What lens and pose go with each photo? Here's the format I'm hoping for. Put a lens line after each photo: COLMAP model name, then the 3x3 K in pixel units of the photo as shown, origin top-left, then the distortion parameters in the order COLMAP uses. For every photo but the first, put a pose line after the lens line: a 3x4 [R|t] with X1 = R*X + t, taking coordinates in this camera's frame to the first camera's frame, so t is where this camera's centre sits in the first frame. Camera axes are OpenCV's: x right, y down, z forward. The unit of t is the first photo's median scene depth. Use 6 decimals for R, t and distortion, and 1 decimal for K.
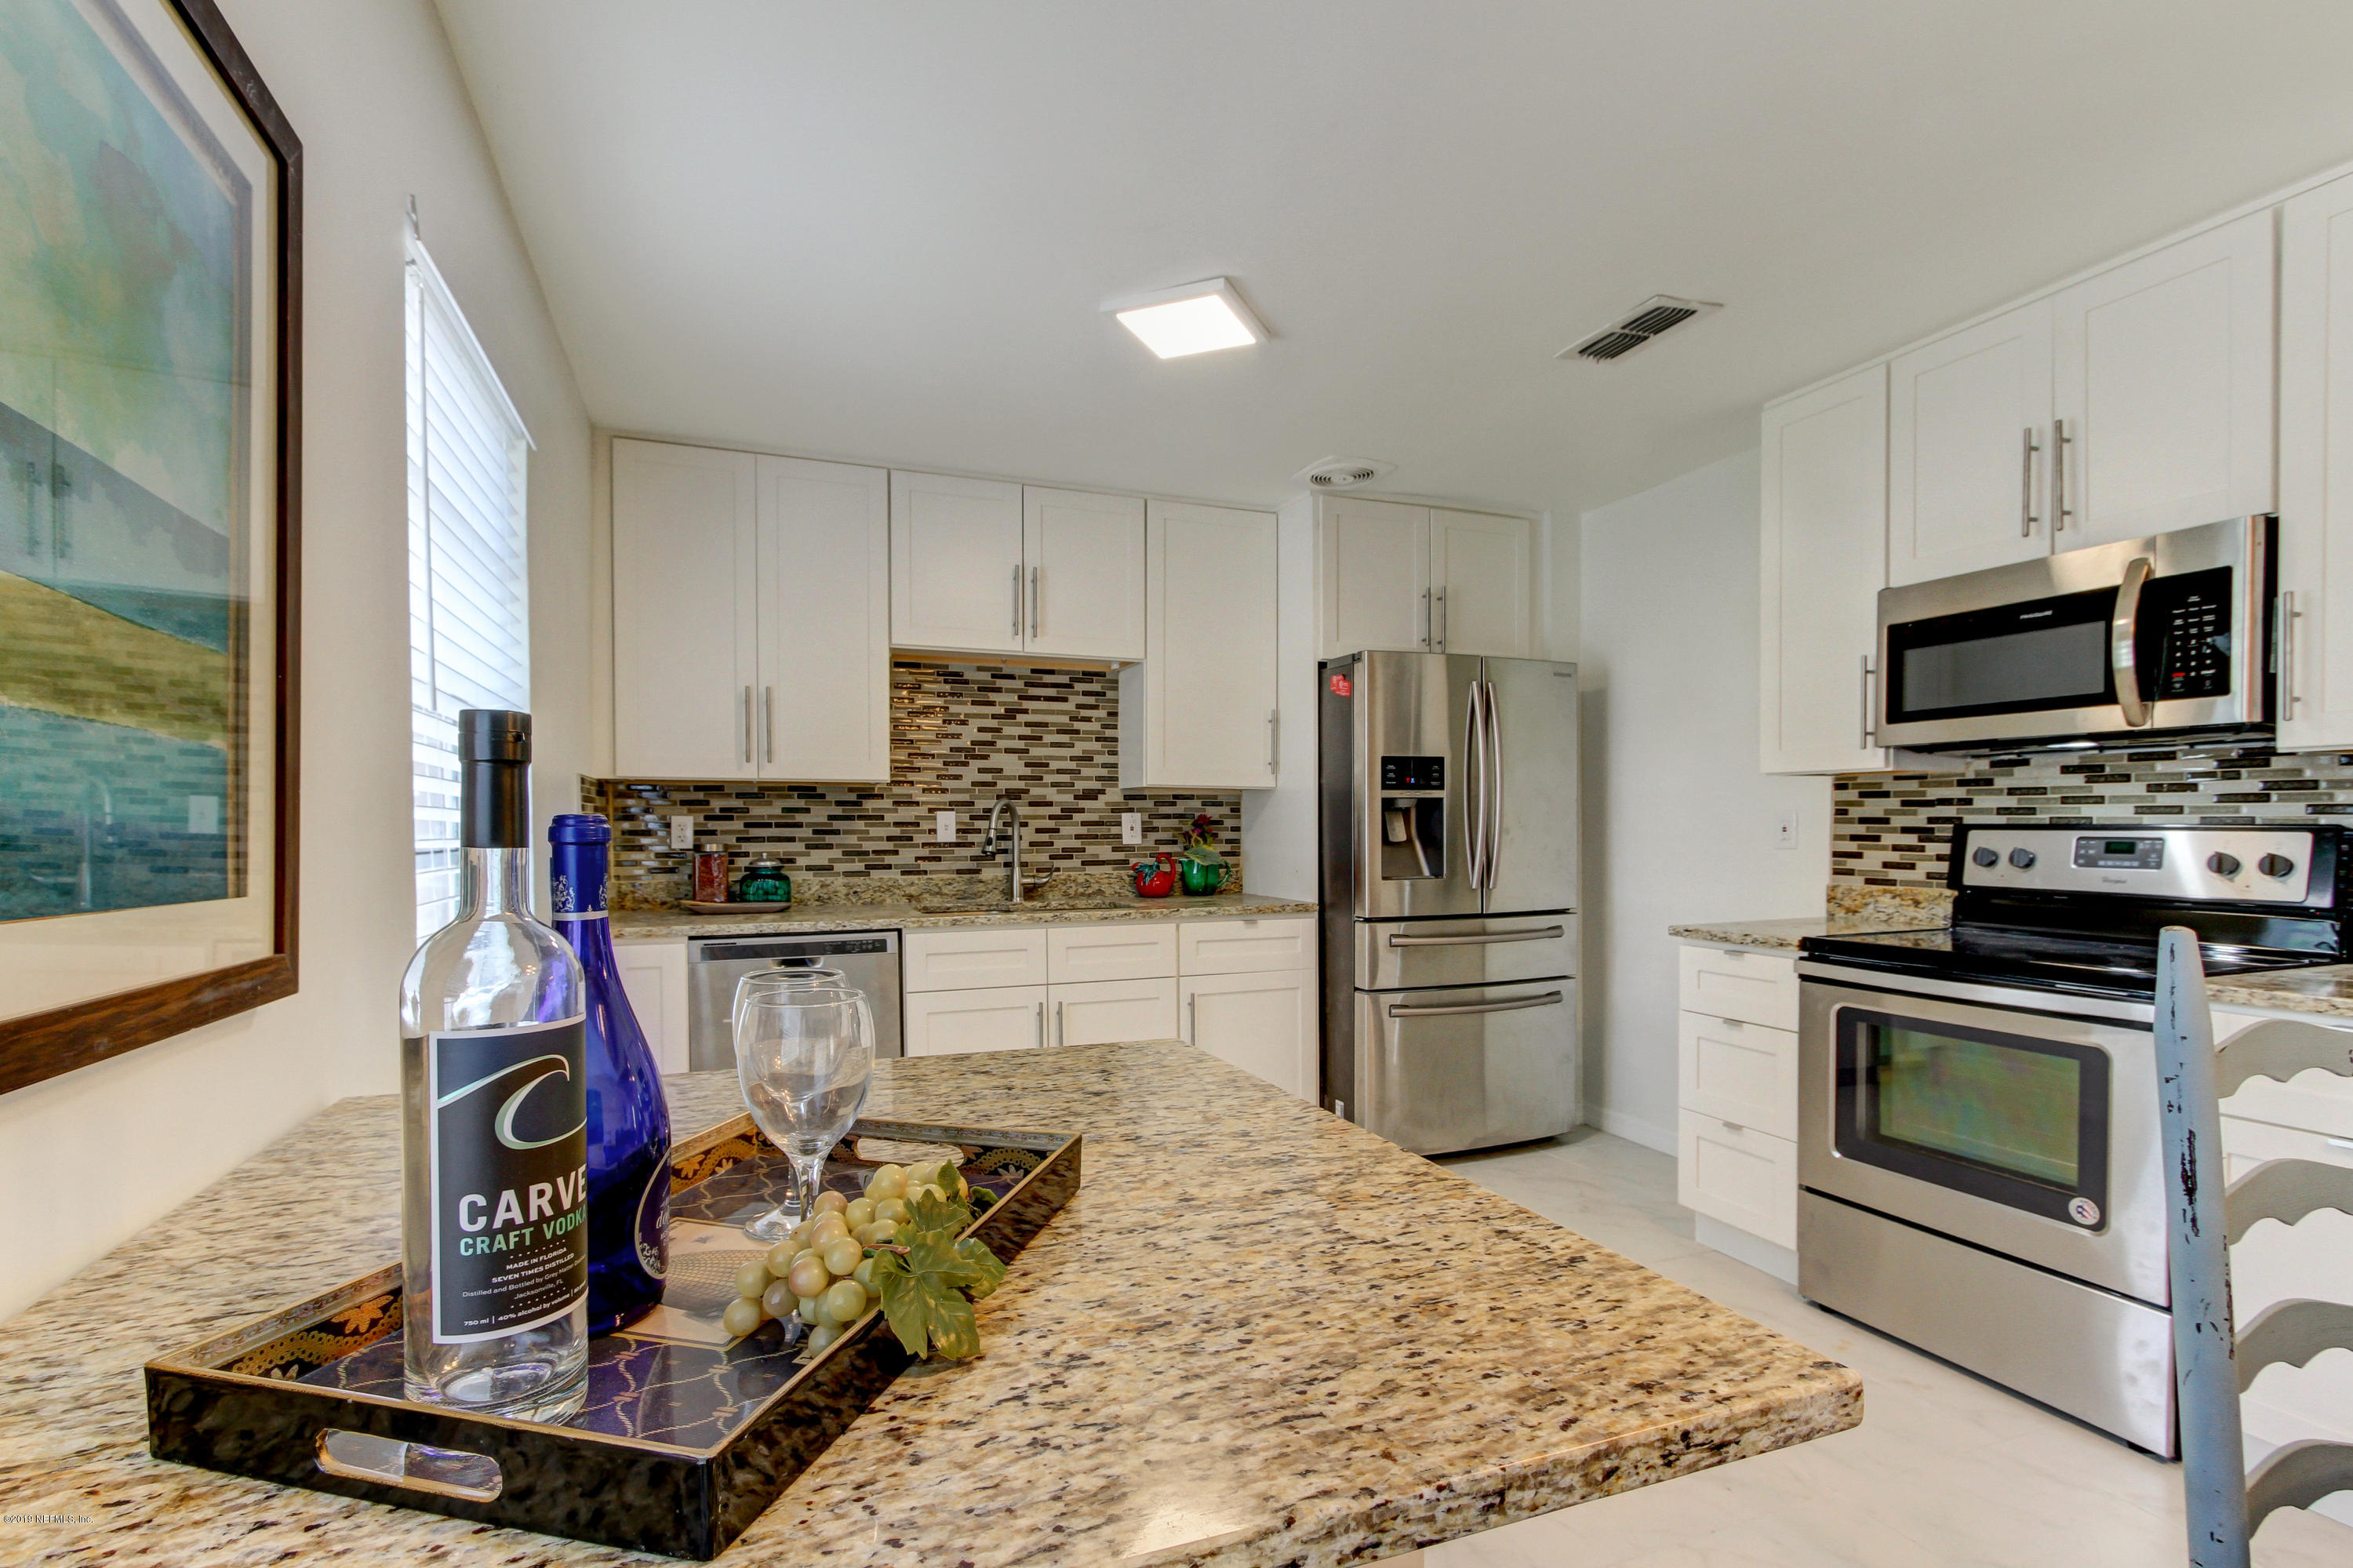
lens RADIAL K [[1099.1, 0, 1191.6], [0, 1099.1, 839.7], [0, 0, 1]] dist [-0.009900, 0.000287]
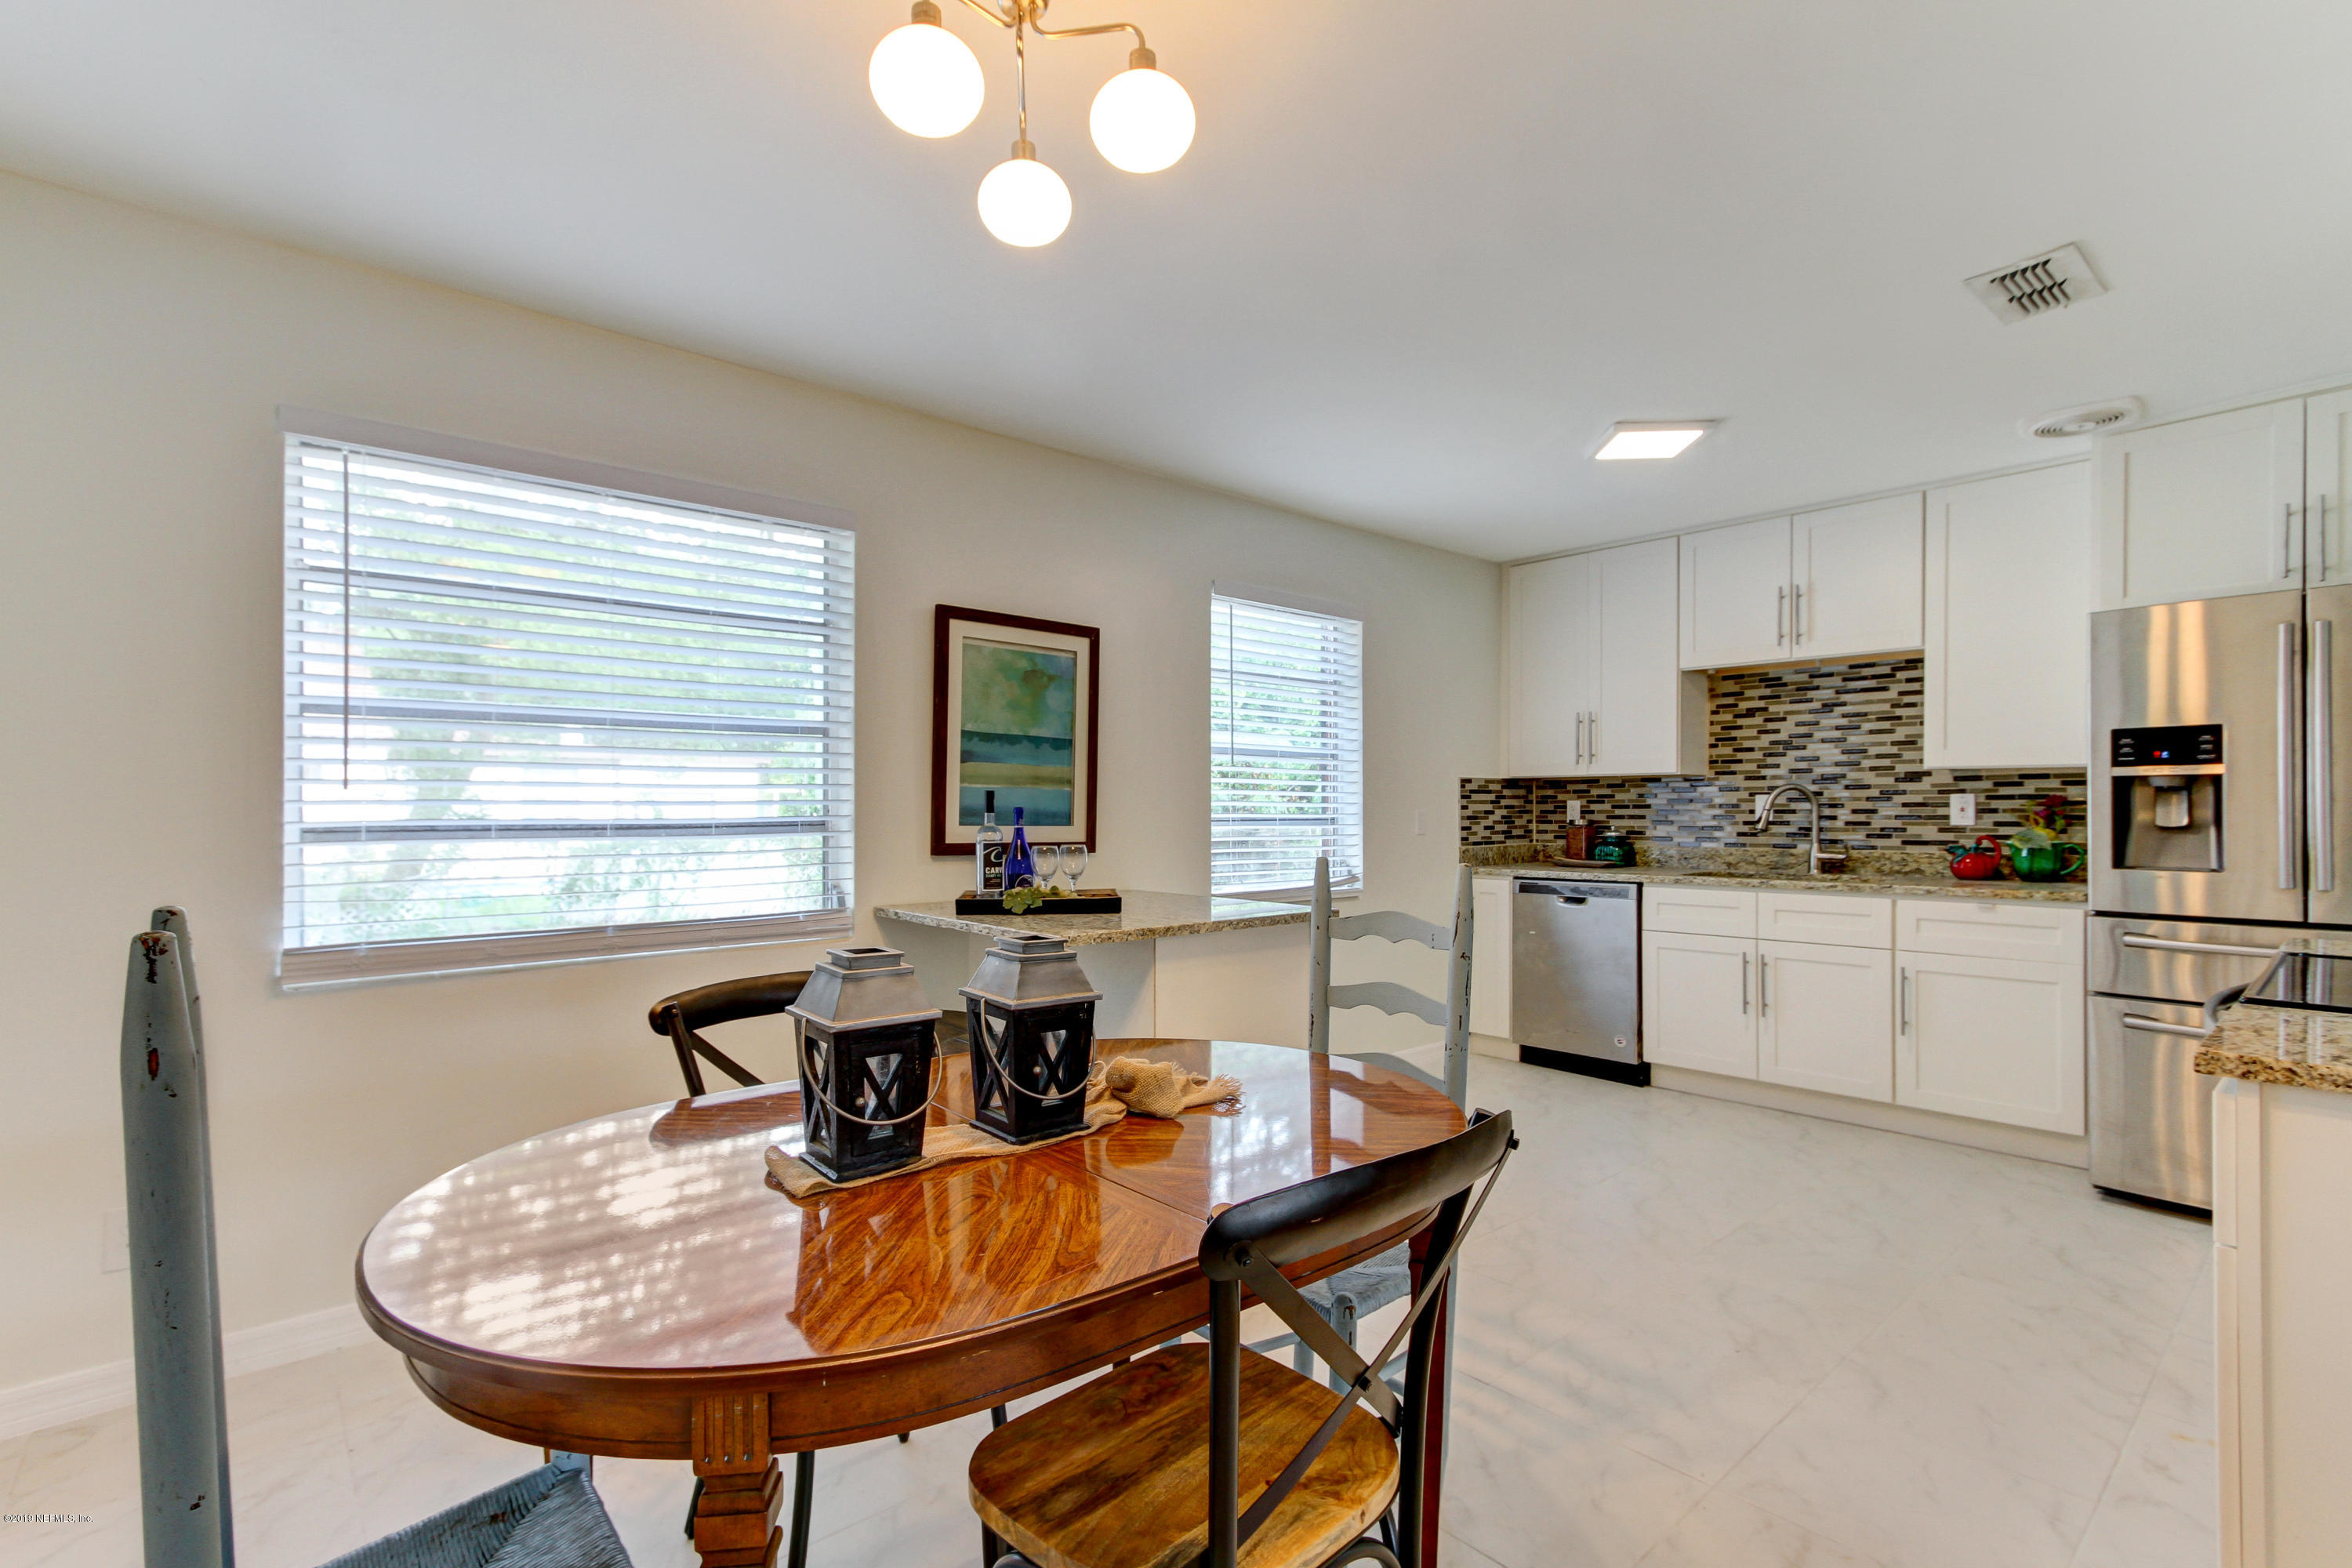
lens RADIAL K [[1098.6, 0, 1180.9], [0, 1098.6, 793.4], [0, 0, 1]] dist [-0.009900, 0.000287]
pose [[0.337513, -0.011350, -0.941252, 0.670761], [-0.009071, 0.999842, -0.015309, -0.003433], [0.941277, 0.013705, 0.337357, -0.002798]]
